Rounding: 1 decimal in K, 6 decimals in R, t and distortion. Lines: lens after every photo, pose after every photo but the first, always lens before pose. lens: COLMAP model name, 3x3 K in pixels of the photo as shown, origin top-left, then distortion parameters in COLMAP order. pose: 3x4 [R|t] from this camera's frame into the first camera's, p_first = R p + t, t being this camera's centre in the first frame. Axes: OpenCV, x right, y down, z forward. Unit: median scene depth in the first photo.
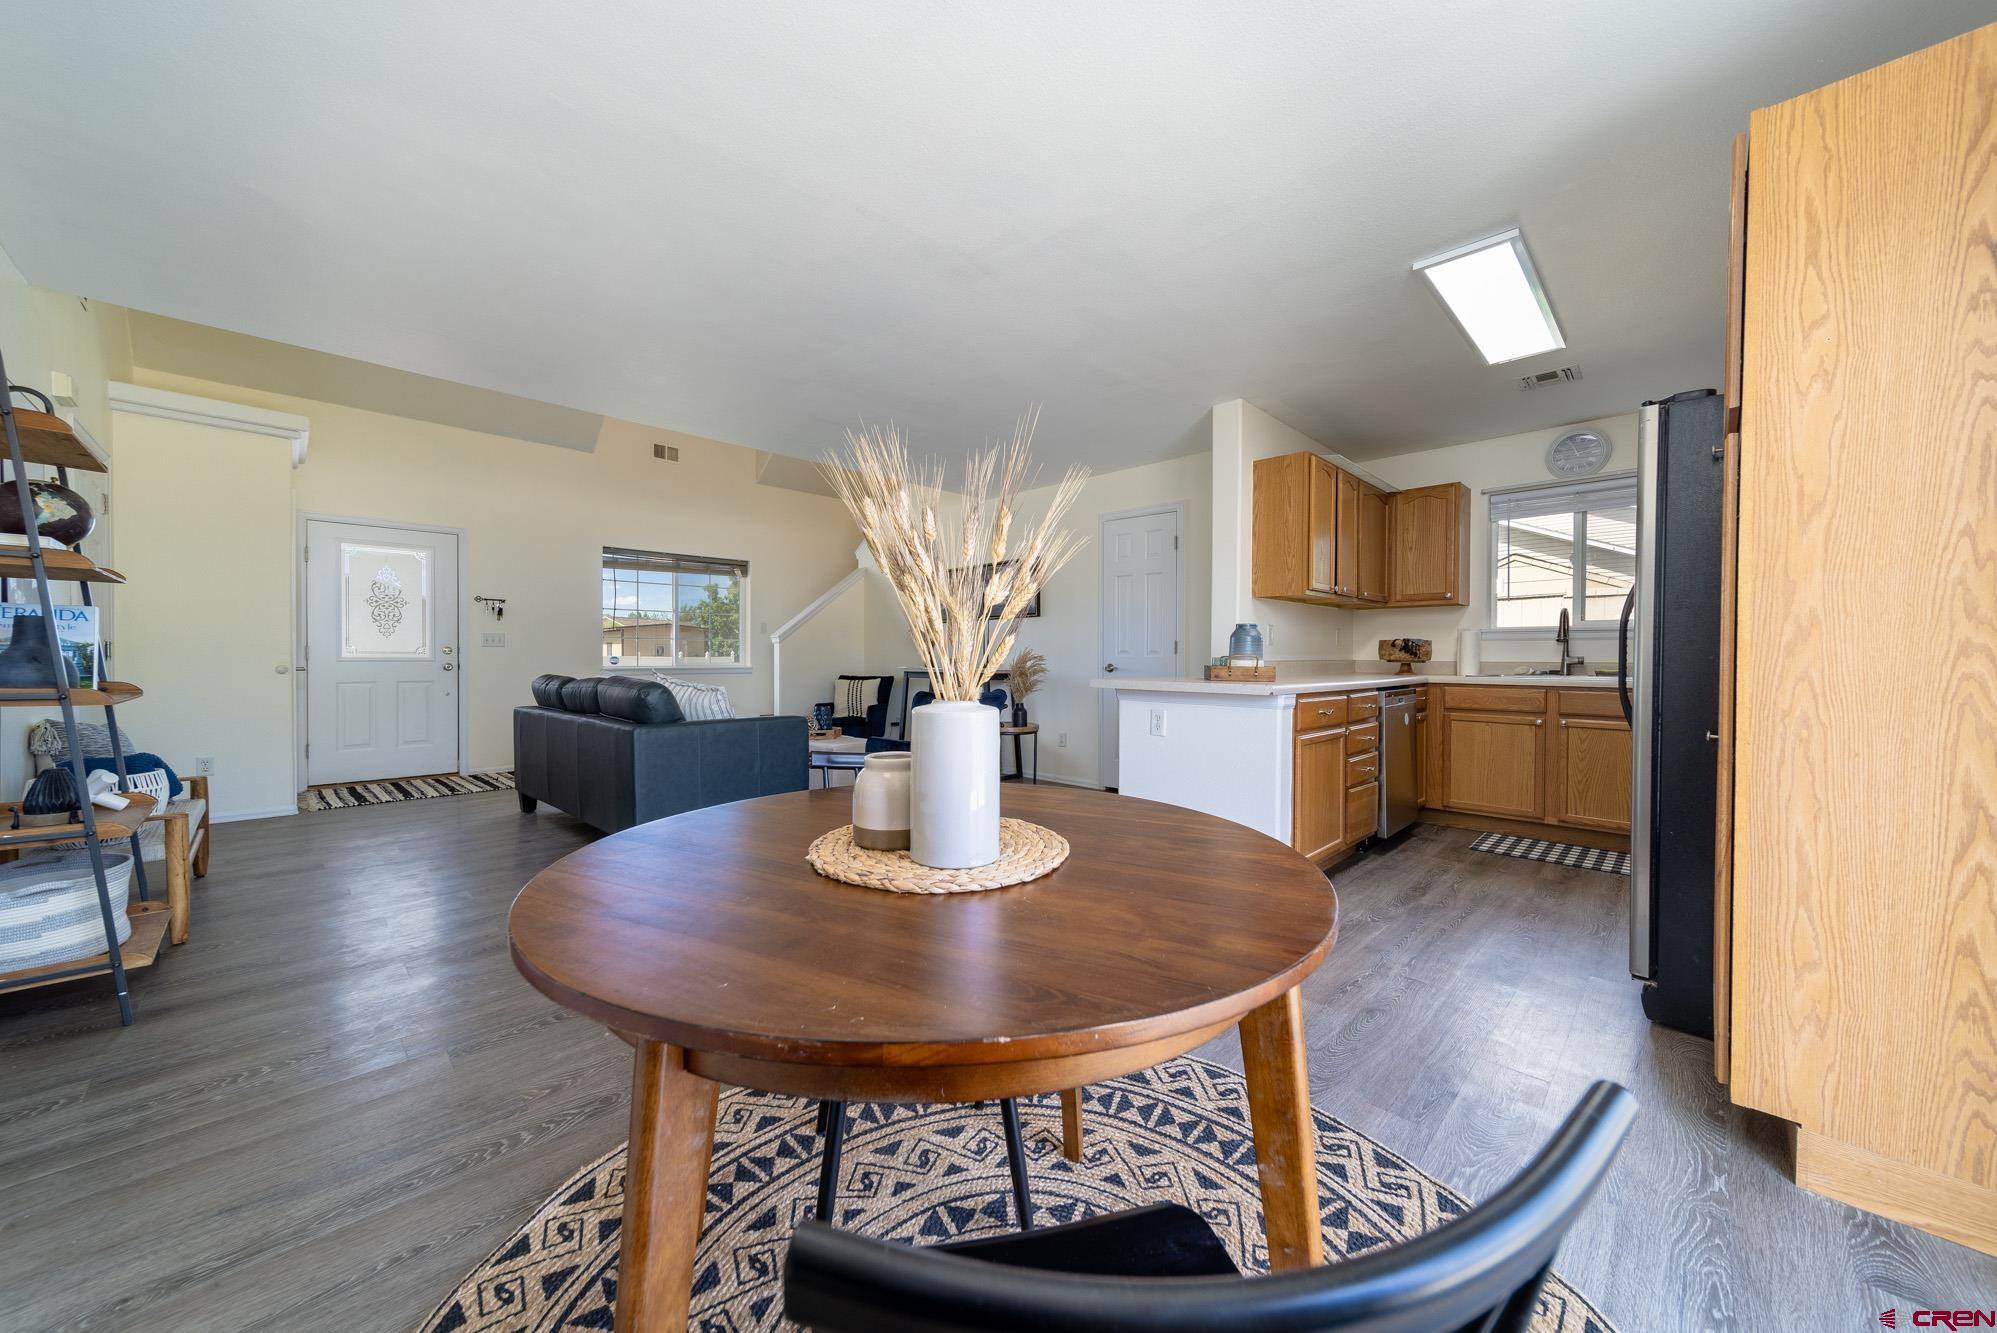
lens RADIAL K [[713.7, 0, 984.7], [0, 713.7, 662.0], [0, 0, 1]] dist [0.001560, 0.000288]
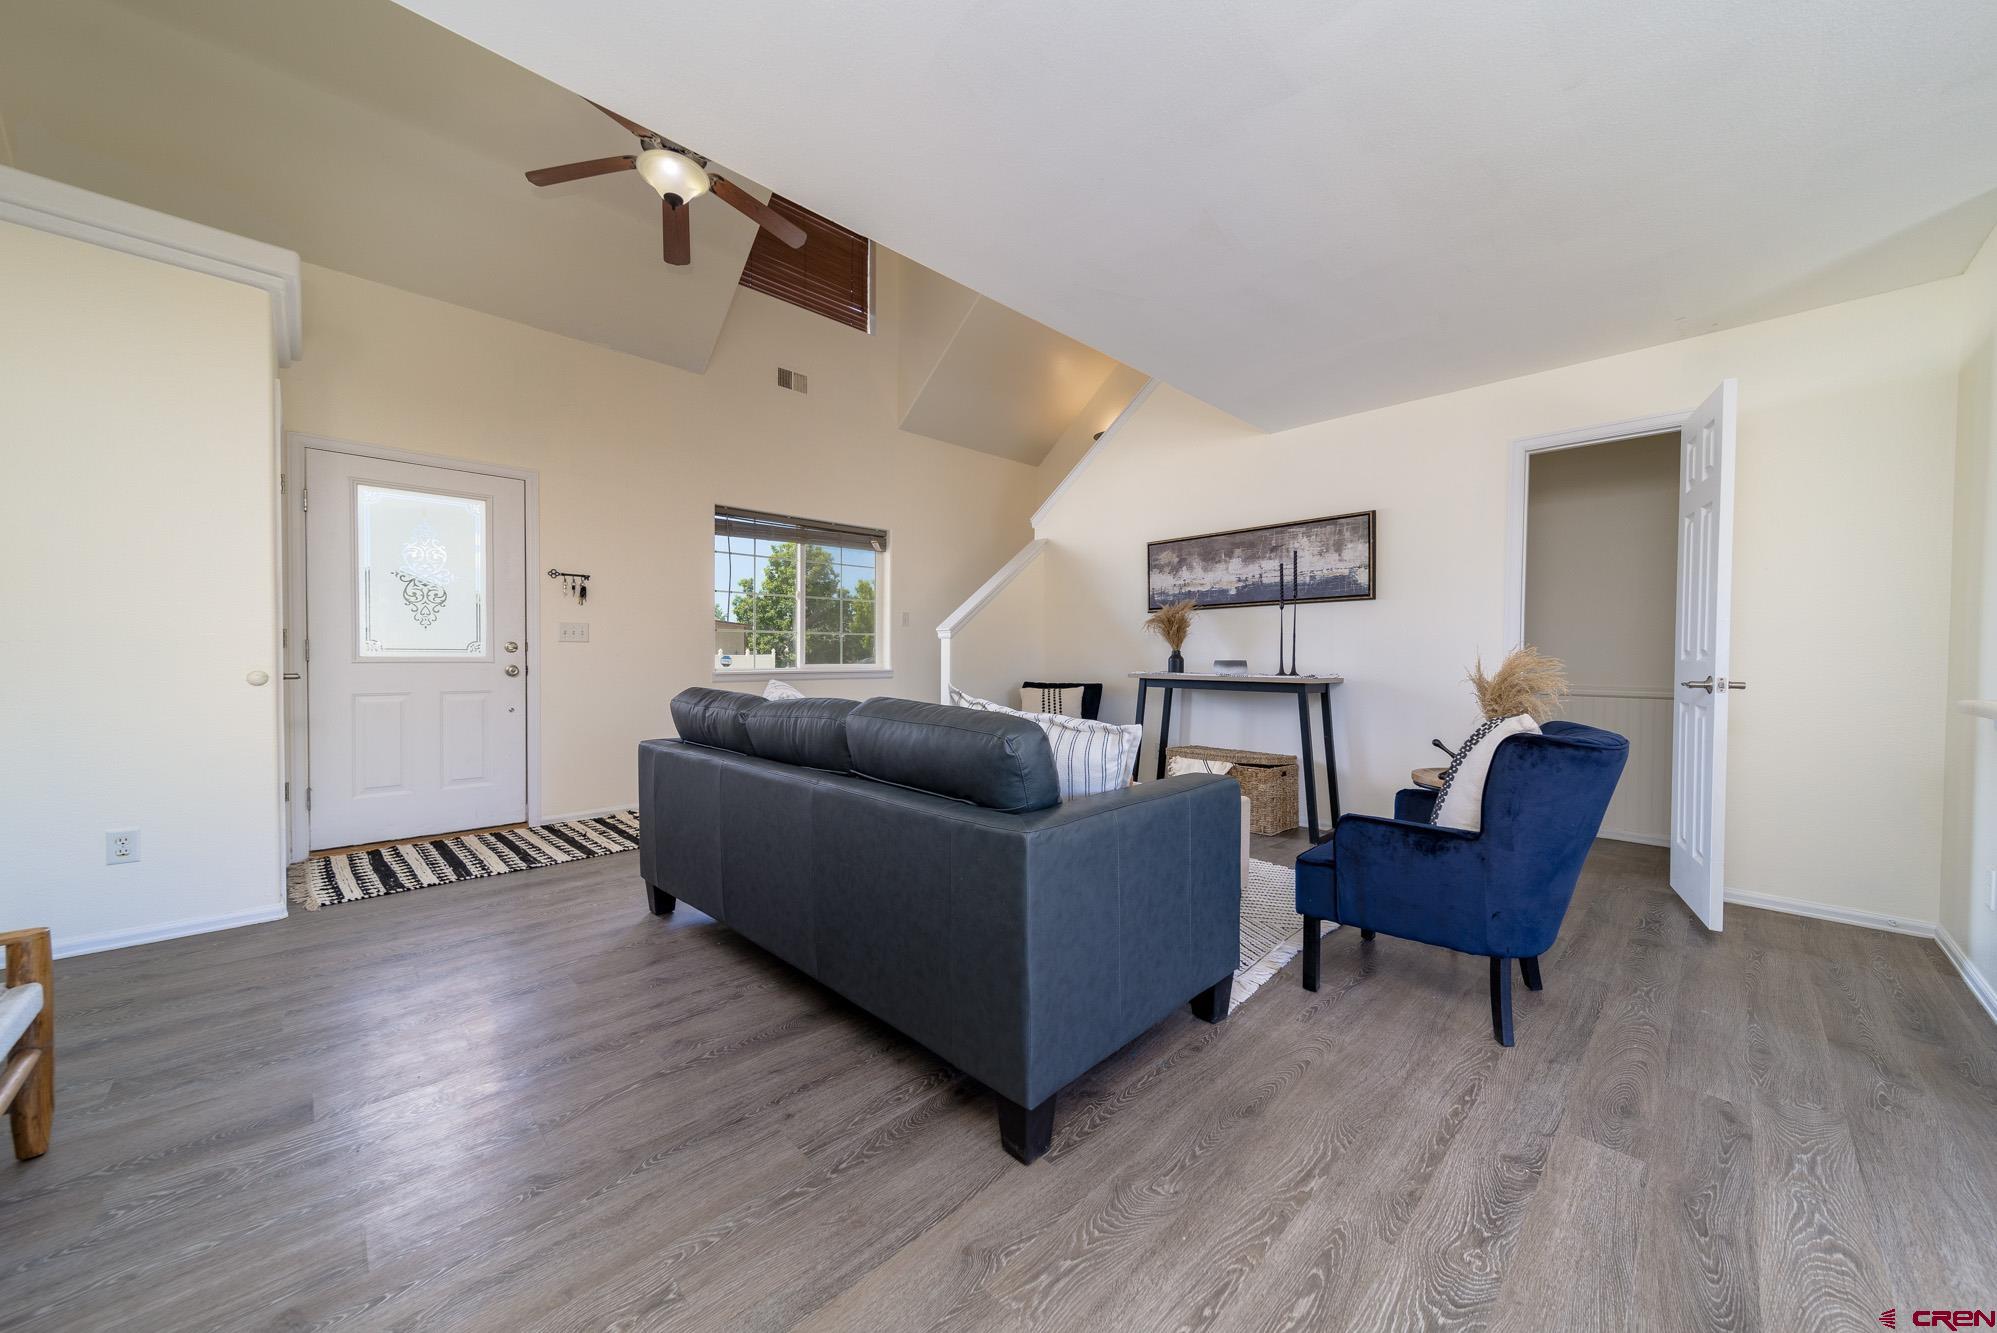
lens RADIAL K [[713.7, 0, 992.2], [0, 713.7, 666.9], [0, 0, 1]] dist [0.001560, 0.000288]
pose [[0.999862, 0.003234, -0.016287, -0.281870], [-0.003067, 0.999943, 0.010216, -0.005371], [0.016320, -0.010164, 0.999815, 0.323517]]
